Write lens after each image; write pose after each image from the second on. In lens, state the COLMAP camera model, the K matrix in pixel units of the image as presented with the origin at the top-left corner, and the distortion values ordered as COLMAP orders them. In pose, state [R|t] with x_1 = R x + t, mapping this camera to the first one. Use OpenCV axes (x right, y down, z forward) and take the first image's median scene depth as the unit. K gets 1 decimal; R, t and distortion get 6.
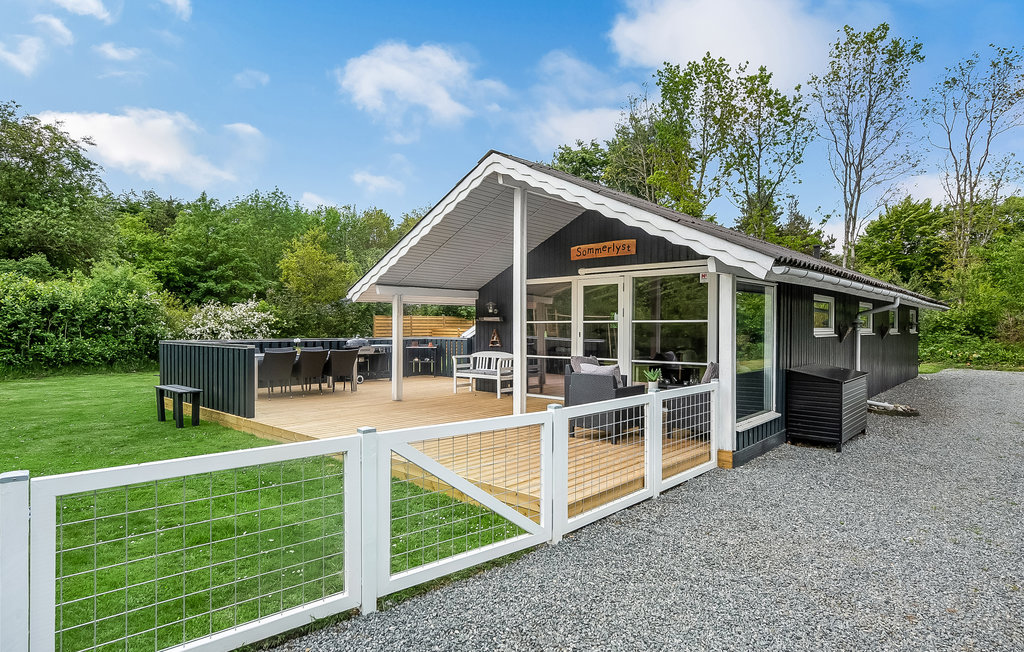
lens RADIAL K [[596.0, 0, 516.4], [0, 596.0, 330.0], [0, 0, 1]] dist [0.006235, 0.000450]
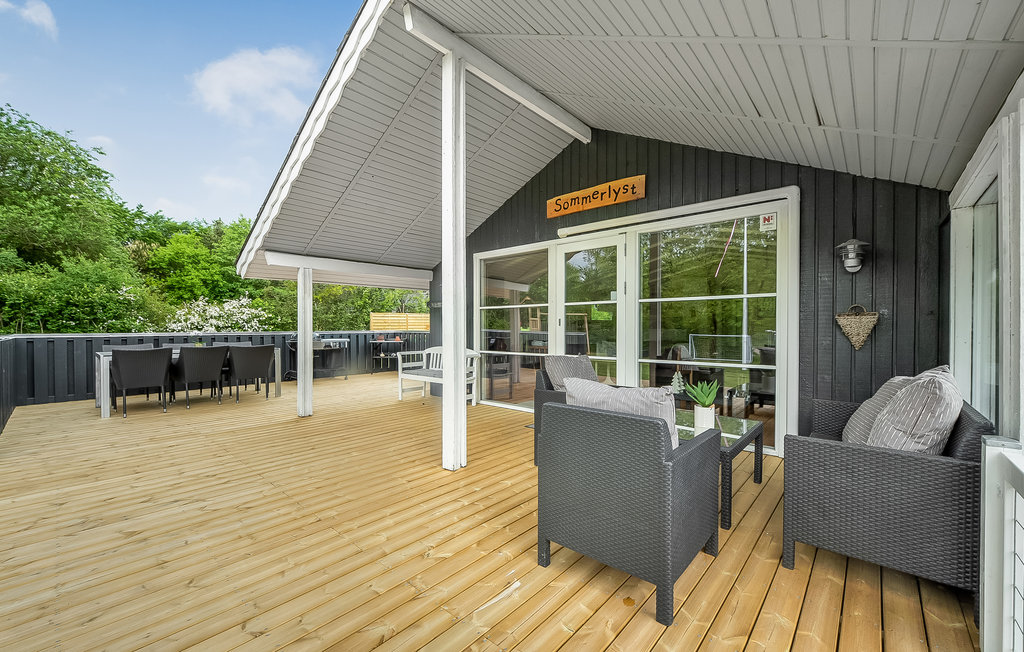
lens RADIAL K [[421.2, 0, 503.5], [0, 421.2, 325.4], [0, 0, 1]] dist [0.001710, 0.001269]
pose [[0.999737, -0.004041, -0.022579, 0.044273], [0.003824, 0.999946, -0.009642, 0.013583], [0.022617, 0.009553, 0.999699, 0.435590]]
